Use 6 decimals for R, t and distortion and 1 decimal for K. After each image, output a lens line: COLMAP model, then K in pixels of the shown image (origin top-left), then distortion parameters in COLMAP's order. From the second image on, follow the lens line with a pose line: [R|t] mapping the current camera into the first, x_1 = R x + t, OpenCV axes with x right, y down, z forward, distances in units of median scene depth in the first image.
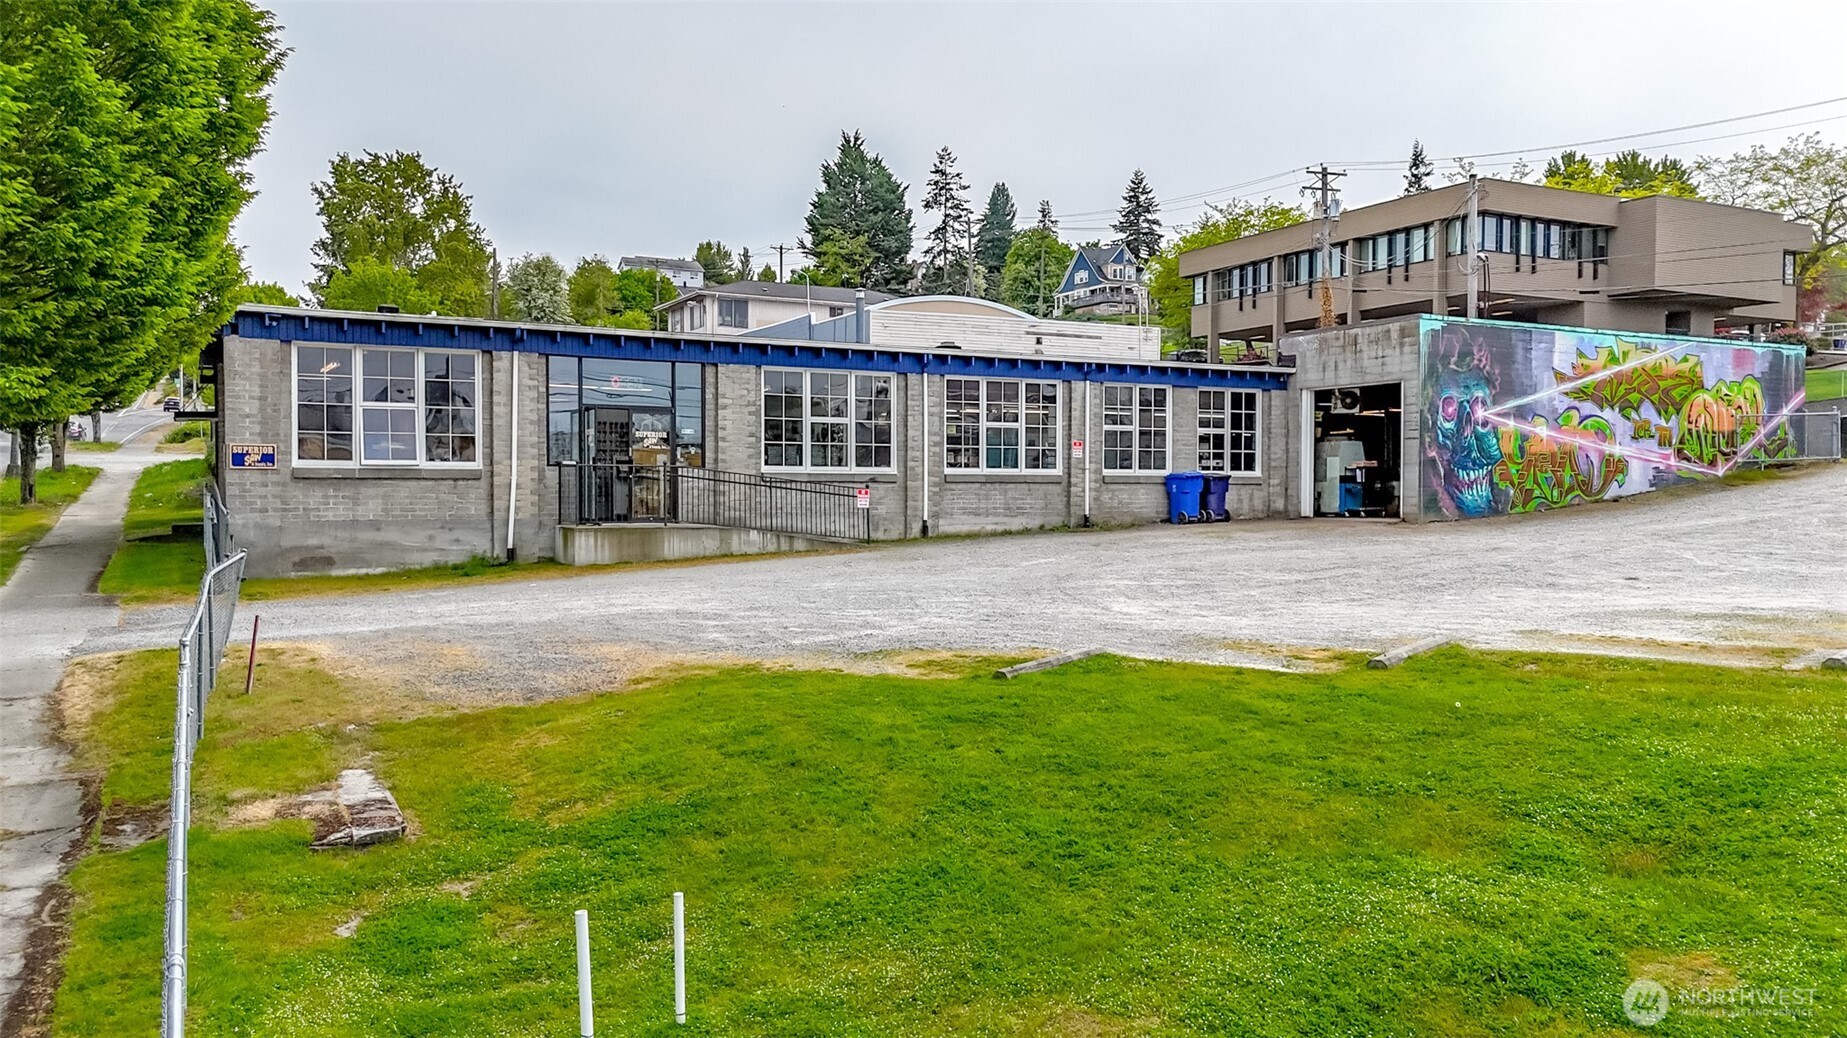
lens RADIAL K [[1386.6, 0, 930.2], [0, 1386.6, 512.0], [0, 0, 1]] dist [0.096962, -0.103023]
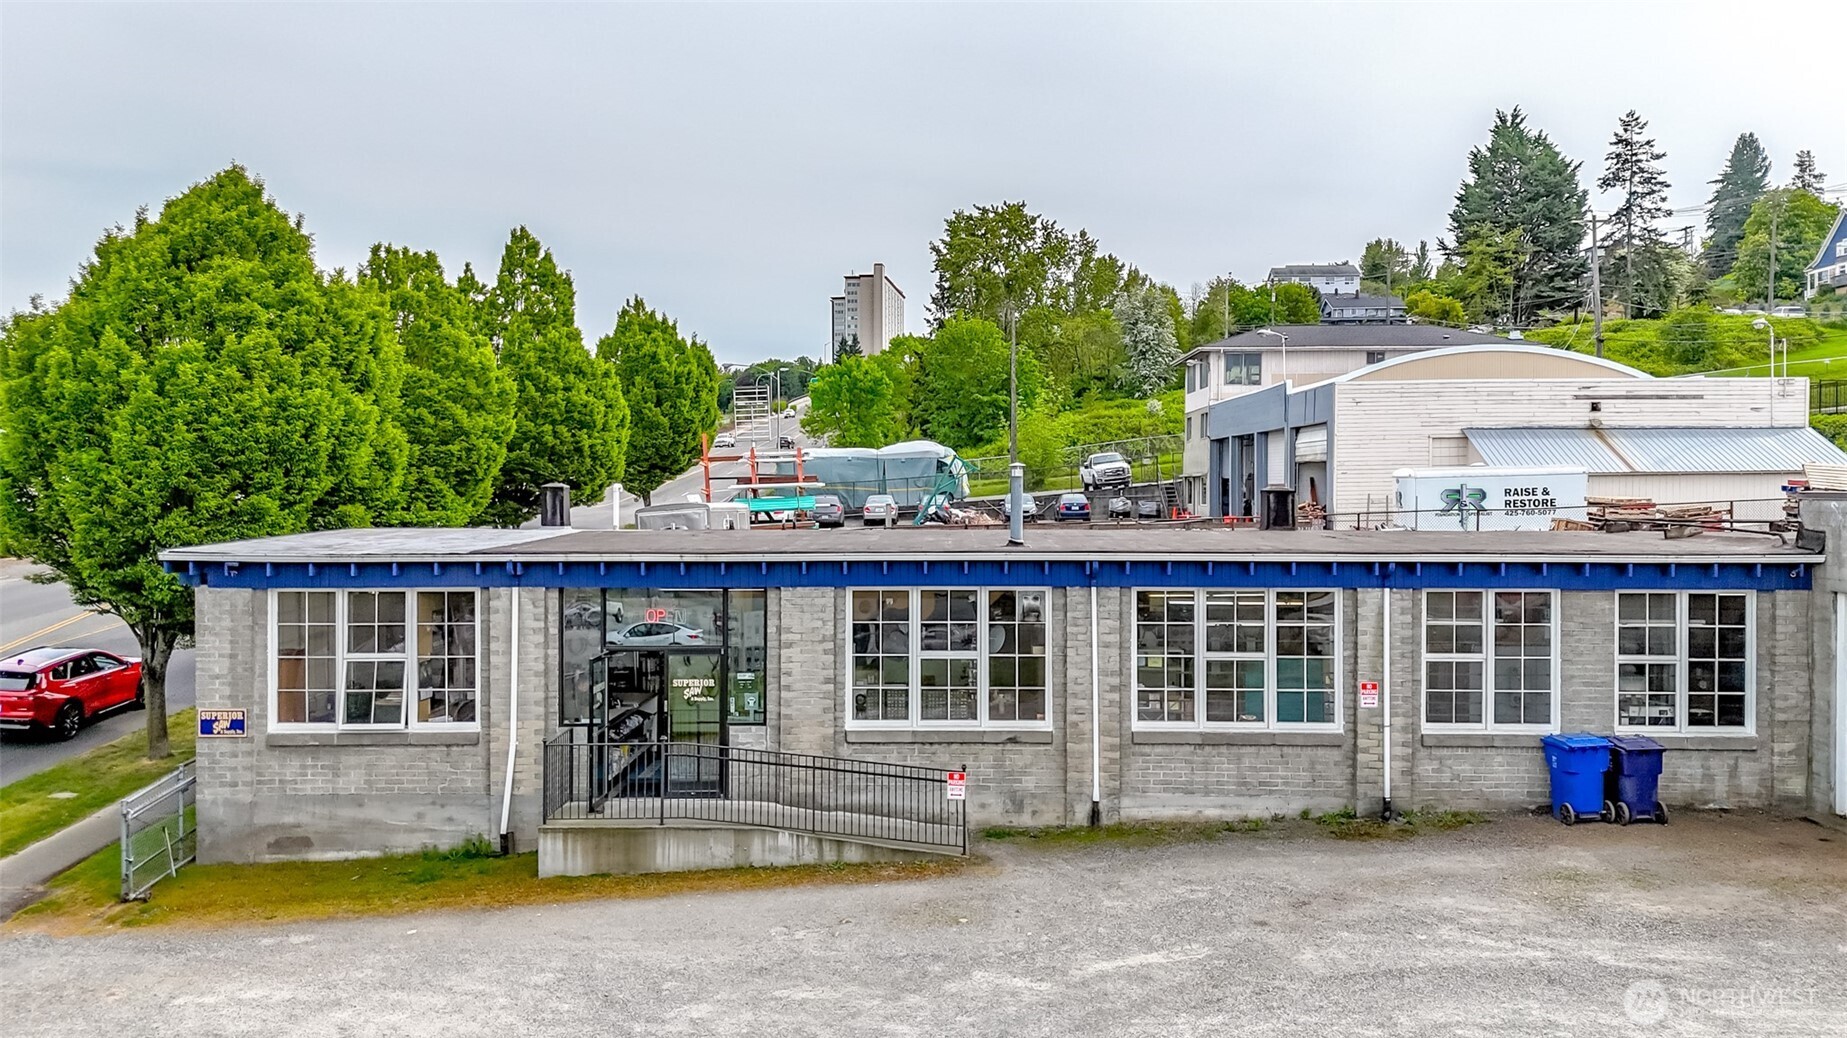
lens RADIAL K [[1363.9, 0, 915.5], [0, 1363.9, 511.8], [0, 0, 1]] dist [0.097225, -0.098087]
pose [[0.870409, 0.006257, -0.492290, 0.243945], [-0.003723, 0.999974, 0.006127, -0.136410], [0.492316, -0.003500, 0.870410, 0.355616]]
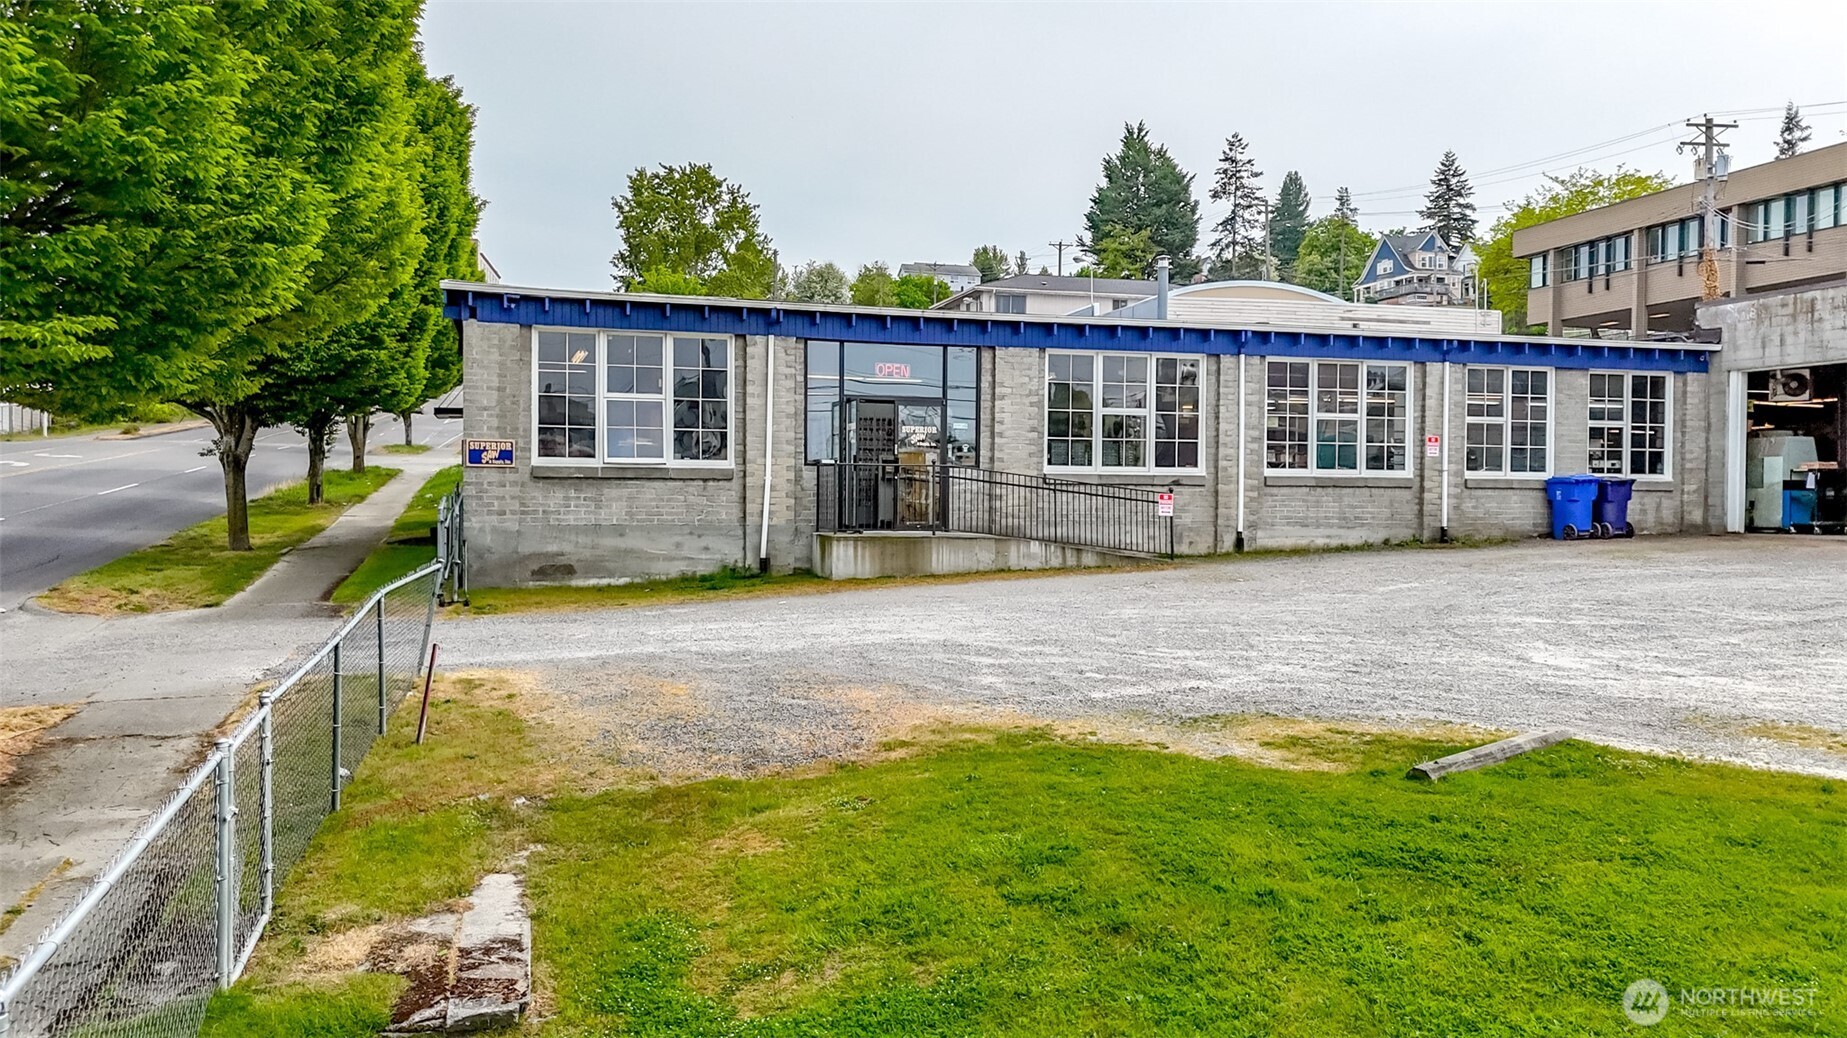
lens RADIAL K [[1388.1, 0, 915.7], [0, 1388.1, 515.3], [0, 0, 1]] dist [0.099265, -0.112253]
pose [[0.978801, 0.009650, -0.204587, -0.022093], [-0.009982, 0.999950, -0.000588, -0.001374], [0.204571, 0.002617, 0.978848, 0.135158]]
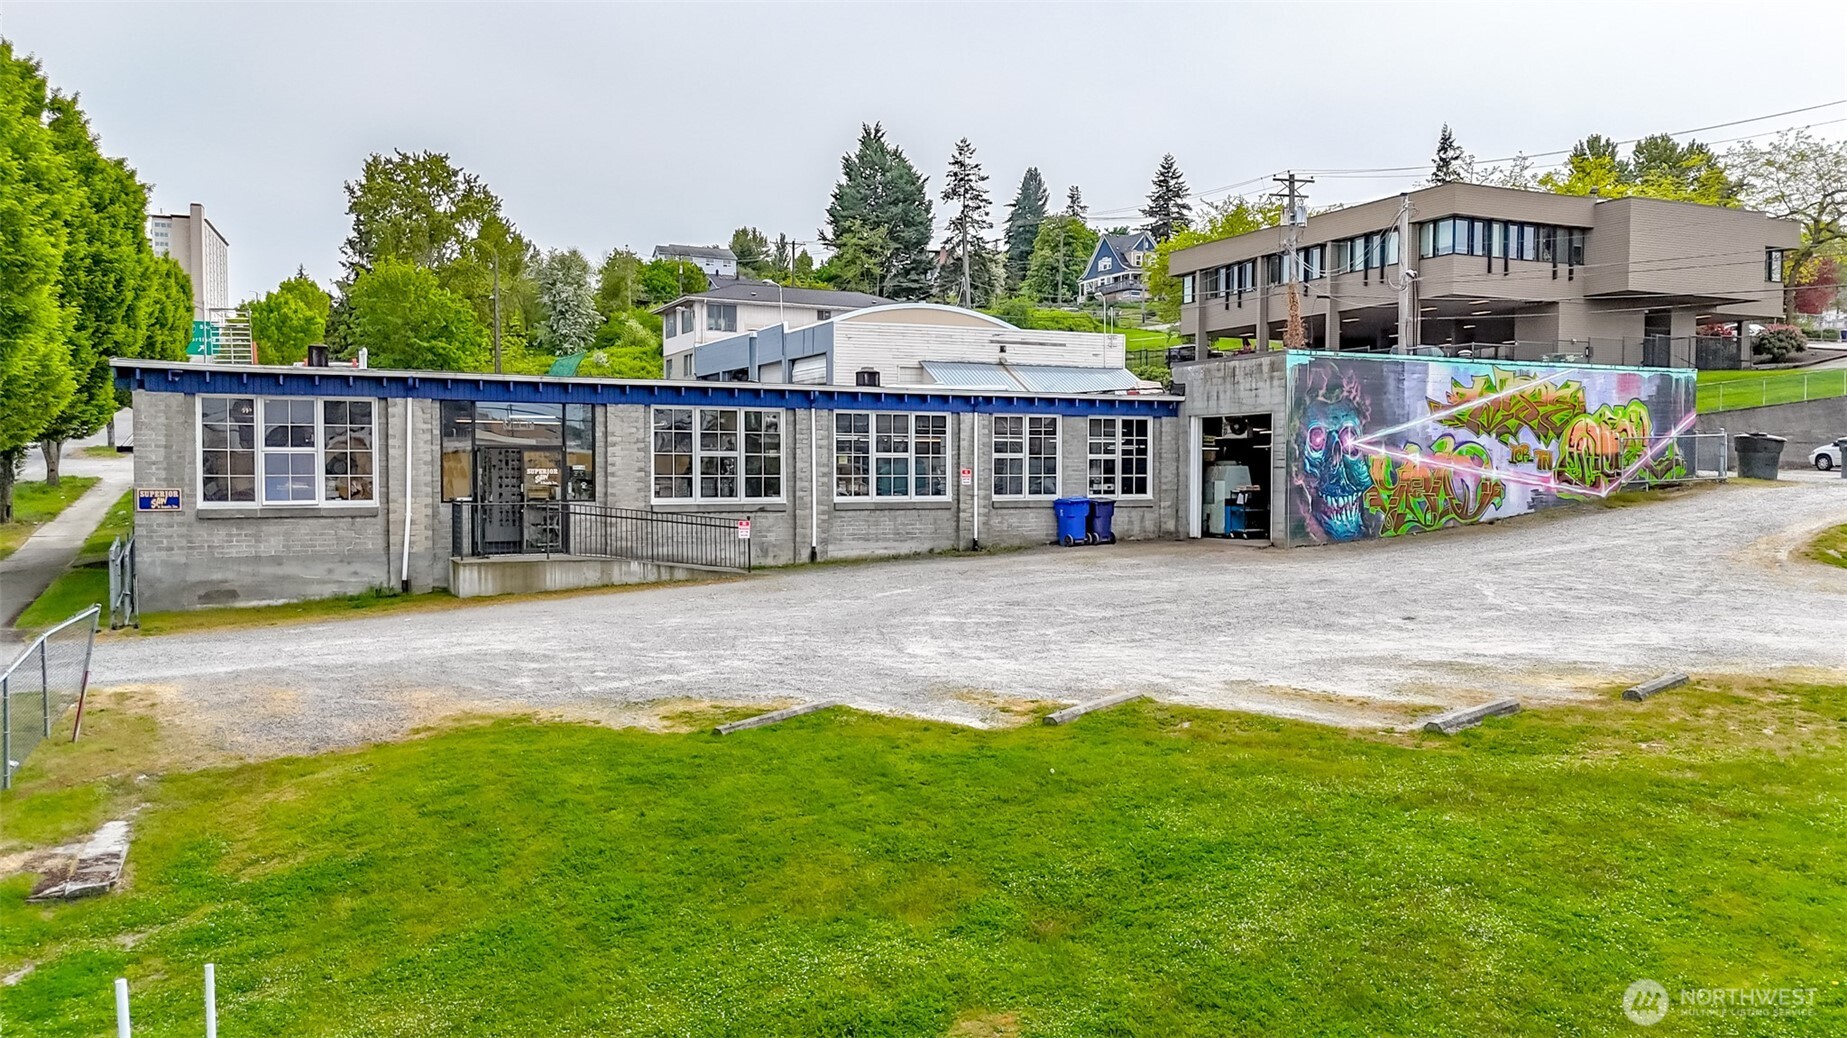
lens RADIAL K [[1381.9, 0, 932.2], [0, 1381.9, 511.8], [0, 0, 1]] dist [0.098176, -0.084189]
pose [[0.999316, 0.000341, -0.036966, 0.123014], [0.000256, 0.999870, 0.016141, -0.036725], [0.036966, -0.016139, 0.999186, -0.056283]]
